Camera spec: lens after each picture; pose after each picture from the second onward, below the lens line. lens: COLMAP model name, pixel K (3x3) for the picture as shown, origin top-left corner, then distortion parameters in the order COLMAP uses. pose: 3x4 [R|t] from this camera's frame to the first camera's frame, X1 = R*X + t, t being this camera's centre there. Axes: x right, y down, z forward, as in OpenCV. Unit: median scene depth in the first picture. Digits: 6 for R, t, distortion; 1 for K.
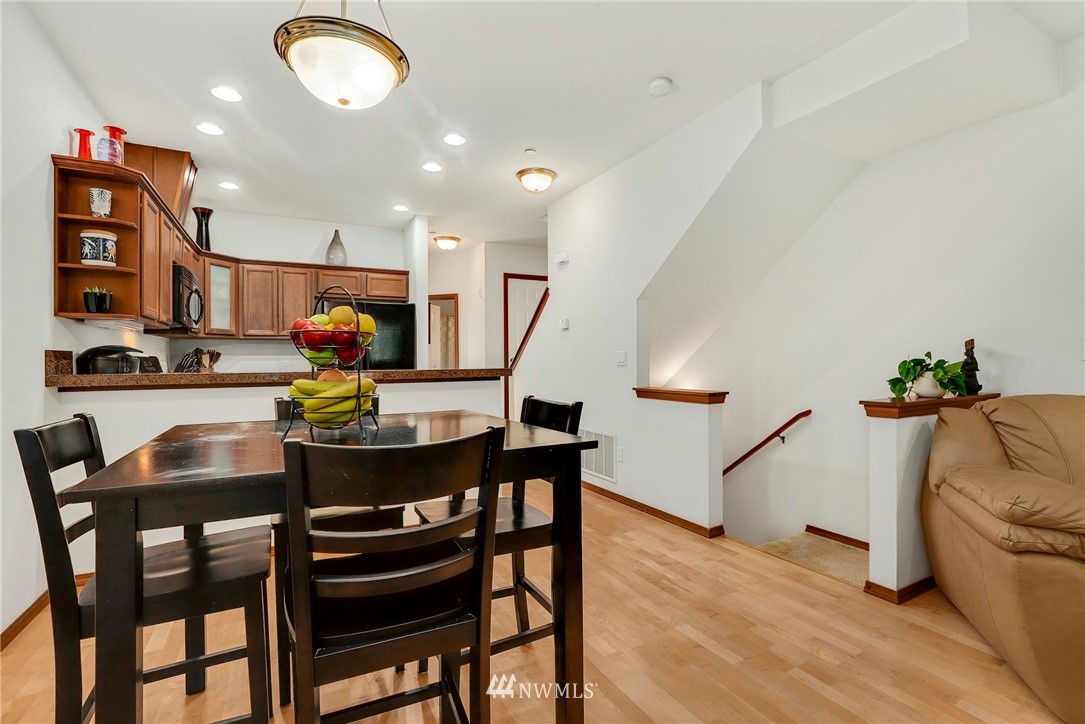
lens RADIAL K [[496.4, 0, 574.0], [0, 496.4, 356.4], [0, 0, 1]] dist [-0.018408, 0.002819]
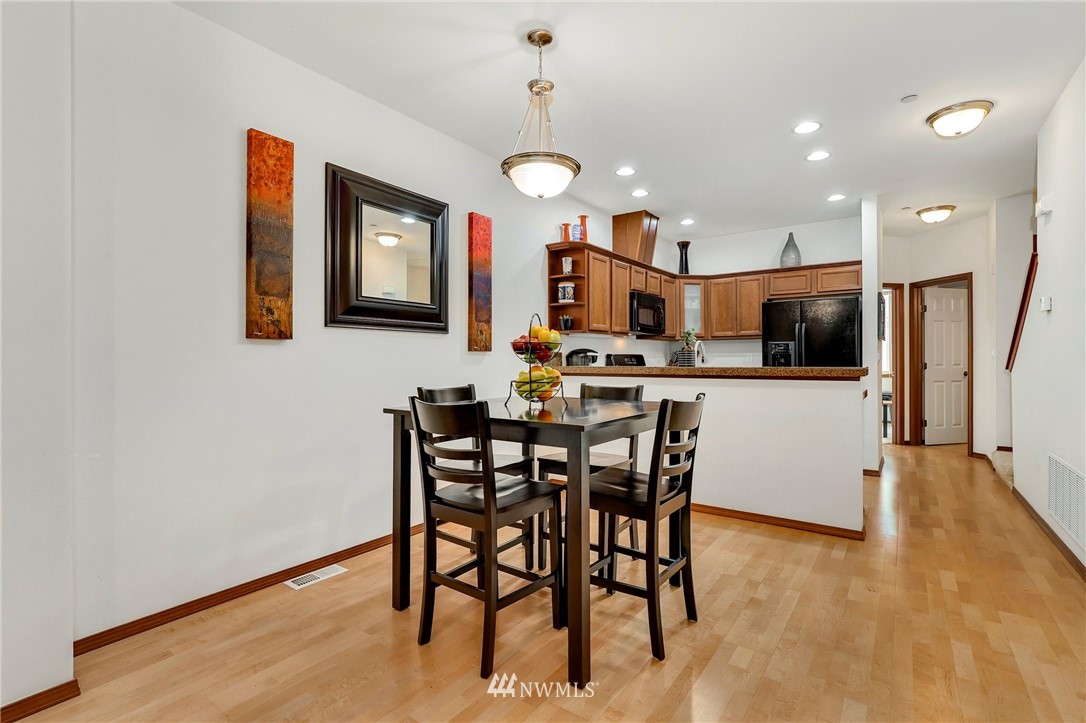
lens RADIAL K [[496.8, 0, 554.2], [0, 496.8, 362.7], [0, 0, 1]] dist [-0.018408, 0.002819]
pose [[0.435154, 0.012094, -0.900275, 0.454454], [0.007819, 0.999821, 0.017211, -0.004051], [0.900322, -0.014529, 0.434981, 0.159102]]
